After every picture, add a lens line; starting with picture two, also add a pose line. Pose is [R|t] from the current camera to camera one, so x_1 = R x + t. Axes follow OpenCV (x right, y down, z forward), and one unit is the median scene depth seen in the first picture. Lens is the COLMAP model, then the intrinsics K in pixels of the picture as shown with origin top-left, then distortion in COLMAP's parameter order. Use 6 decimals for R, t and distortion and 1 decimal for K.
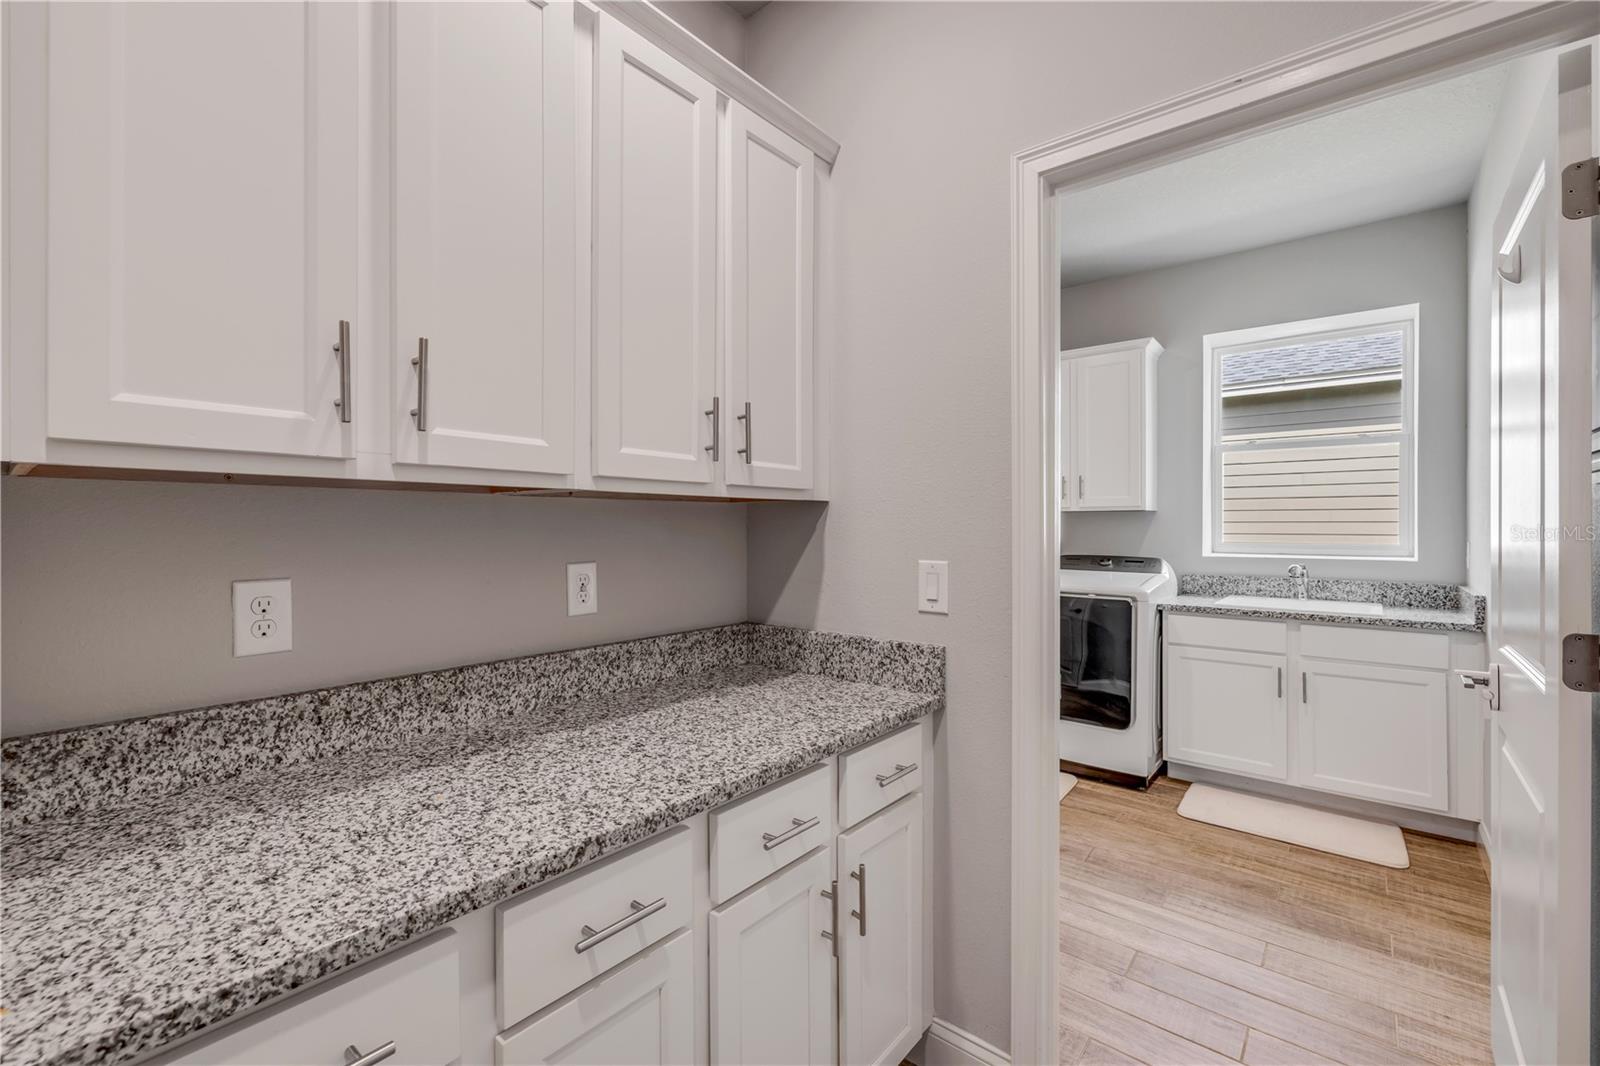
lens RADIAL K [[666.7, 0, 808.7], [0, 666.7, 516.0], [0, 0, 1]] dist [-0.000737, -0.000151]
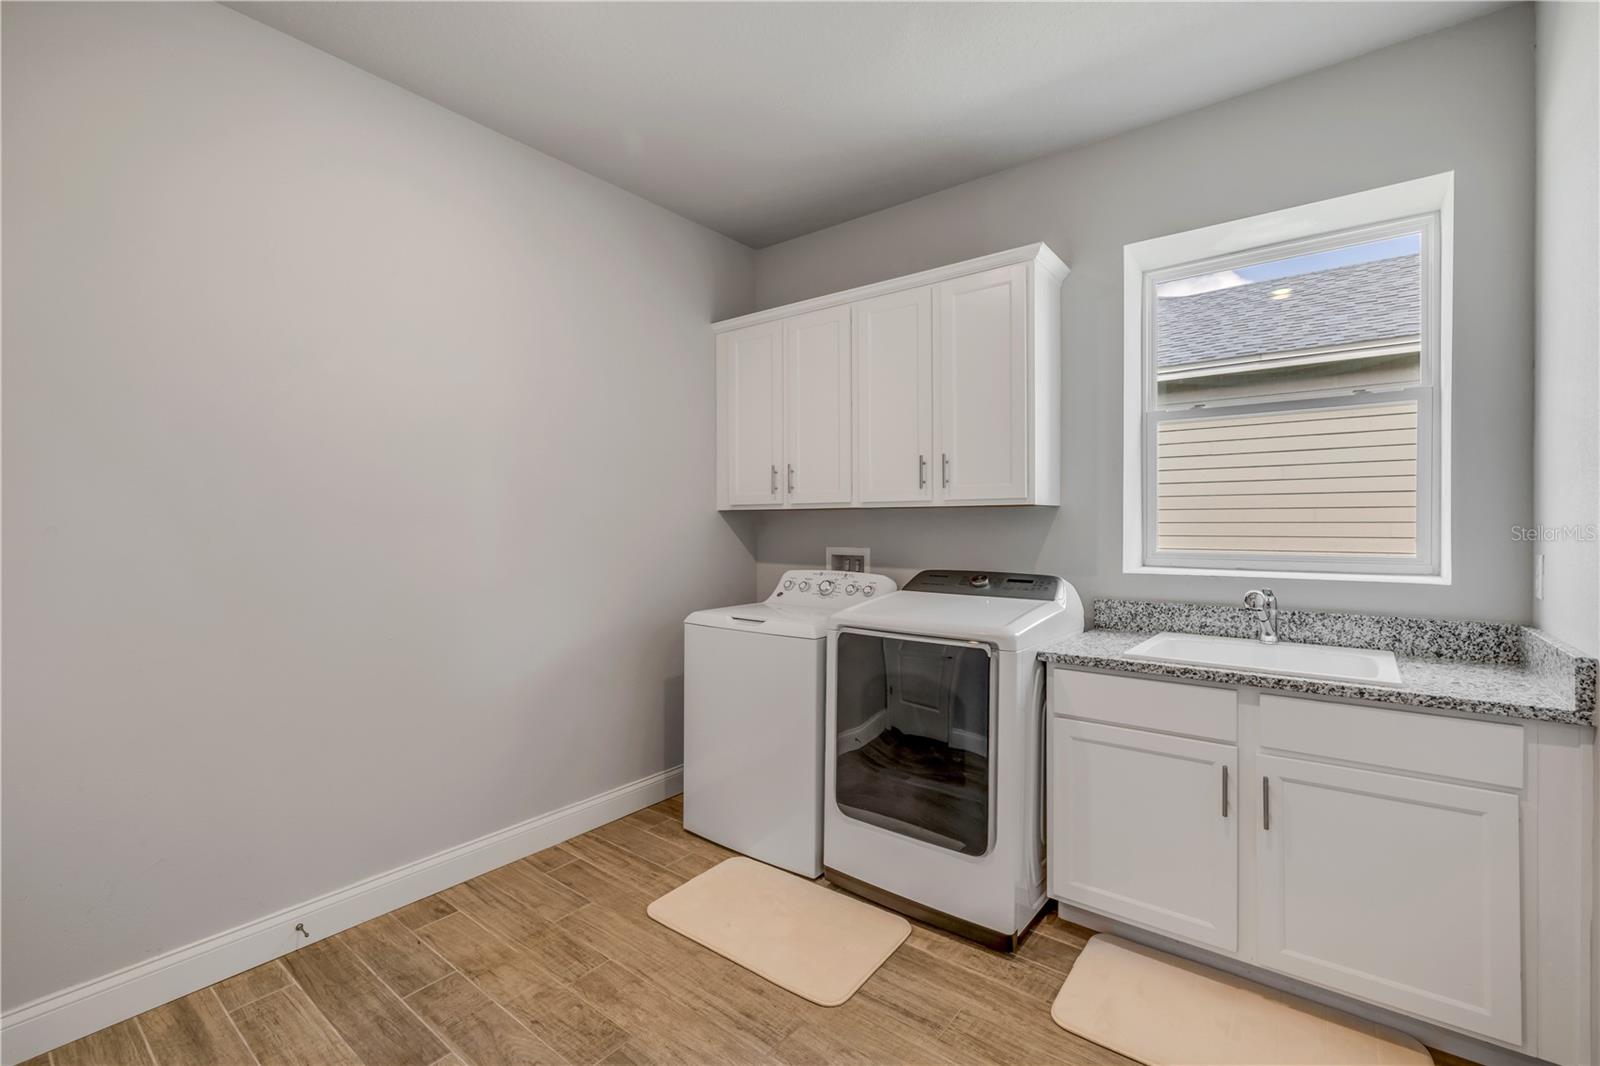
lens RADIAL K [[666.7, 0, 791.9], [0, 666.7, 518.3], [0, 0, 1]] dist [-0.000737, -0.000151]
pose [[0.999996, -0.001156, -0.002436, 0.292585], [0.001163, 0.999995, 0.002920, 0.002928], [0.002433, -0.002923, 0.999993, 0.367806]]
